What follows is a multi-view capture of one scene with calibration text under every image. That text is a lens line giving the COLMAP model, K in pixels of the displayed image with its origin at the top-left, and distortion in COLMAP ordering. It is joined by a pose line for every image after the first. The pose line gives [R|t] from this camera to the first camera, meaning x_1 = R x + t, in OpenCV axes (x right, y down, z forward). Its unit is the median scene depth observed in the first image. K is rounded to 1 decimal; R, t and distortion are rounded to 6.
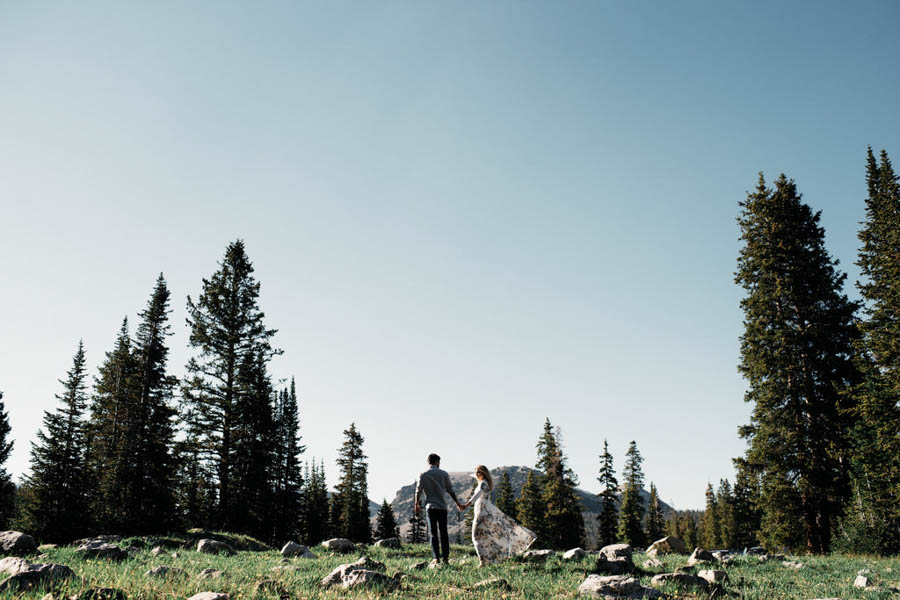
lens RADIAL K [[880.2, 0, 447.7], [0, 880.2, 299.7], [0, 0, 1]] dist [-0.051958, 0.000000]
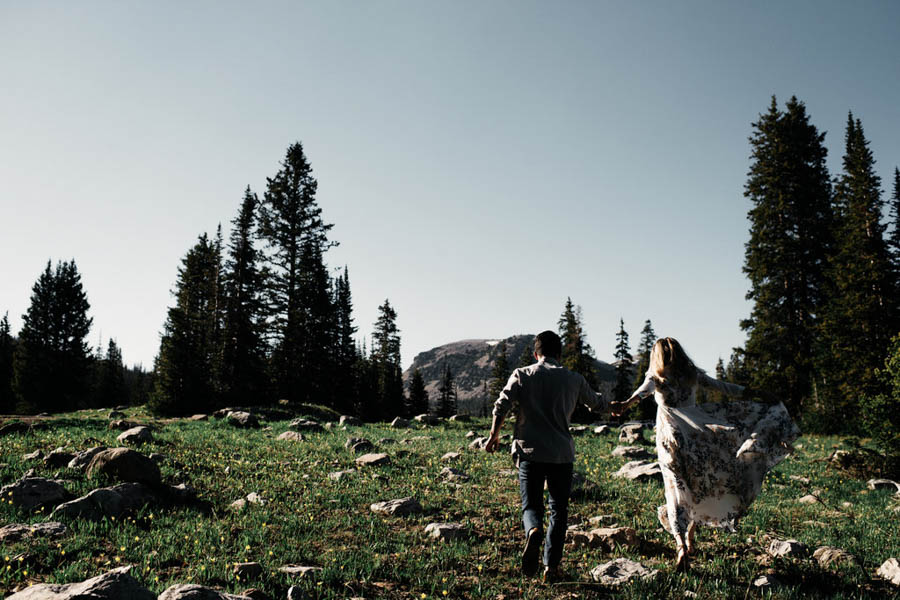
lens RADIAL K [[880.2, 0, 452.7], [0, 880.2, 299.9], [0, 0, 1]] dist [-0.051958, 0.000000]
pose [[0.999766, 0.016393, -0.014124, -0.026456], [-0.014111, 0.988768, 0.148790, -0.040965], [0.016405, -0.148556, 0.988768, -0.124070]]
